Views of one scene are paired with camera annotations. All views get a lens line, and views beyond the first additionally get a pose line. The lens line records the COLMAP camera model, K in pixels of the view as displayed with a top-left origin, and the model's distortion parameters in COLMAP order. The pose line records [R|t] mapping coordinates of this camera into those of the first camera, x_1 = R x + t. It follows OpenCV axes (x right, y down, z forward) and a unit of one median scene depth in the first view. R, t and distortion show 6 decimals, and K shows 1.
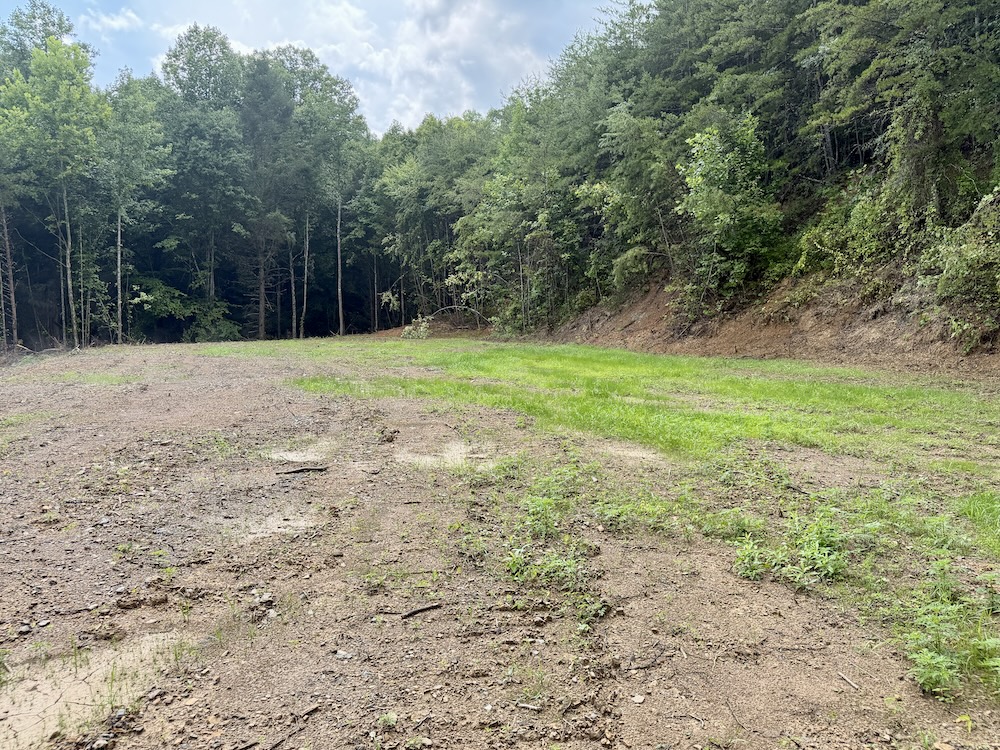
lens RADIAL K [[748.3, 0, 497.9], [0, 748.3, 376.2], [0, 0, 1]] dist [0.041435, -0.012360]
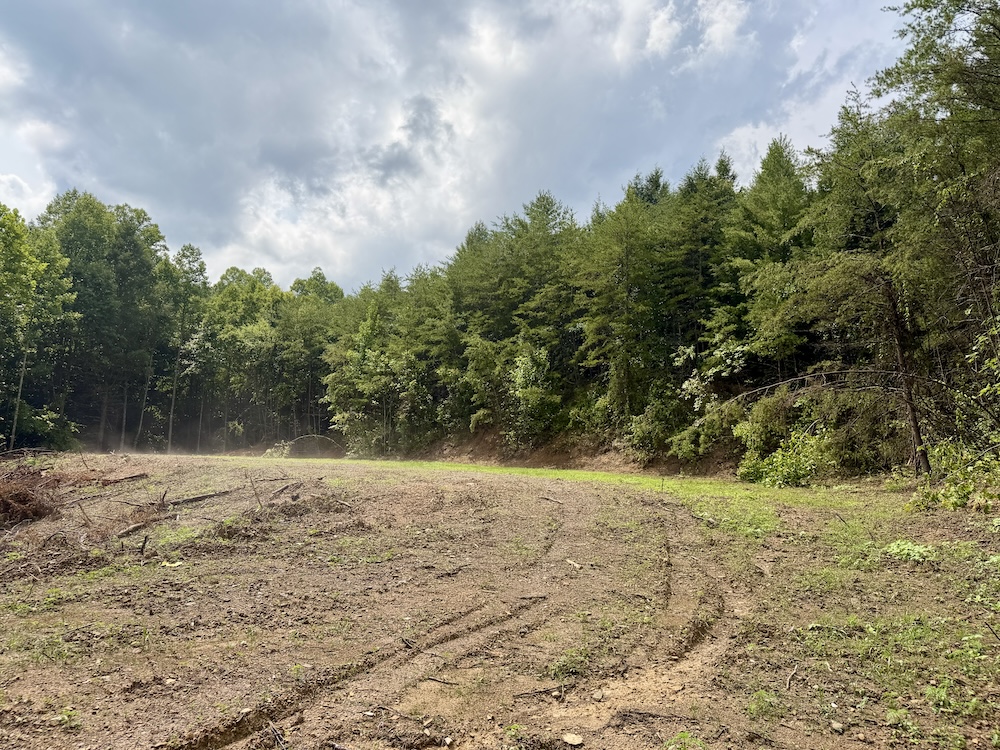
lens RADIAL K [[748.3, 0, 497.5], [0, 748.3, 373.2], [0, 0, 1]] dist [0.041435, -0.012360]
pose [[0.920267, 0.086034, 0.381715, -0.532253], [-0.013843, 0.982076, -0.187975, 0.091802], [-0.391045, 0.167703, 0.904964, -0.739804]]
